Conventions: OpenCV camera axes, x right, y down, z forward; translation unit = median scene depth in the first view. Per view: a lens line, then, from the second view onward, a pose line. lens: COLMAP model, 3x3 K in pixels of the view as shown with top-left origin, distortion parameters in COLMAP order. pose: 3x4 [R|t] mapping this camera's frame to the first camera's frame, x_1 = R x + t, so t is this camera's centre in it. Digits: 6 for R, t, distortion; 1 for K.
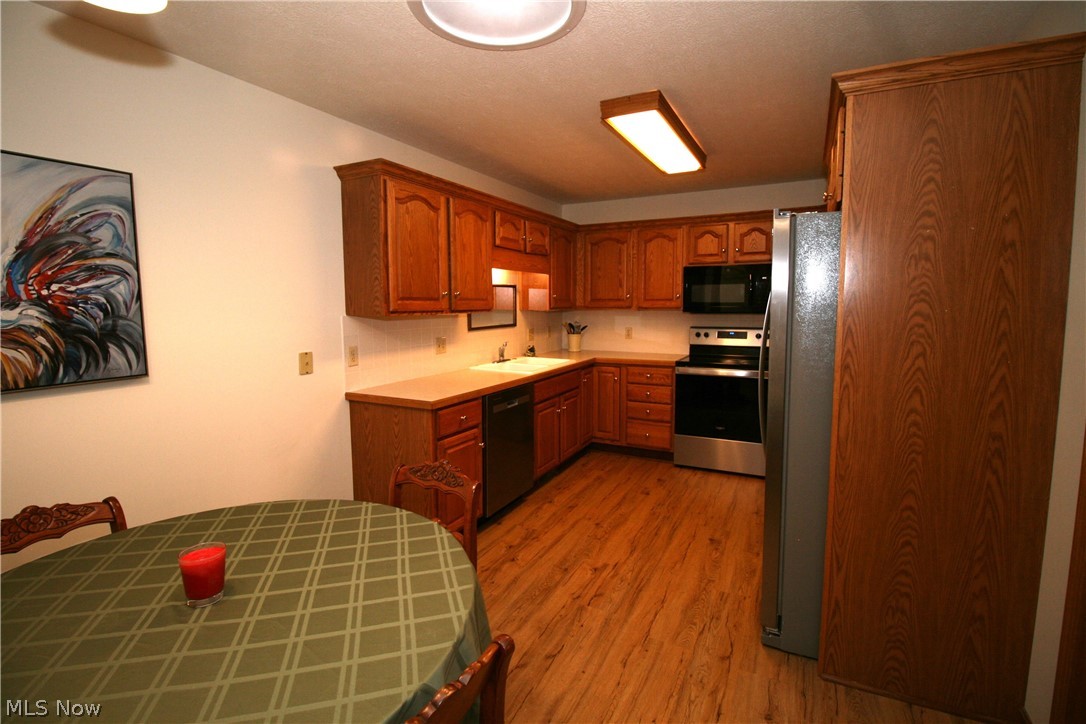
lens RADIAL K [[505.8, 0, 541.9], [0, 505.8, 351.8], [0, 0, 1]] dist [-0.016225, -0.005546]
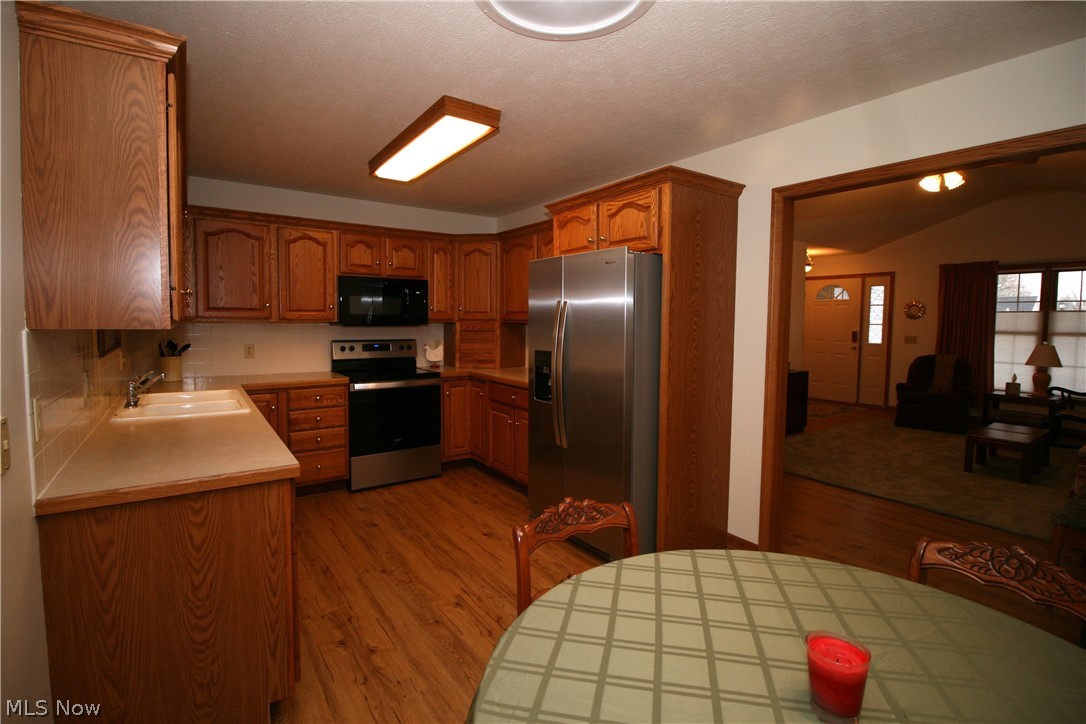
lens RADIAL K [[505.8, 0, 541.4], [0, 505.8, 353.1], [0, 0, 1]] dist [-0.016225, -0.005546]
pose [[0.452962, -0.049124, 0.890175, -0.377602], [0.073087, 0.997166, 0.017839, -0.016674], [-0.888529, 0.056979, 0.455269, 0.262164]]
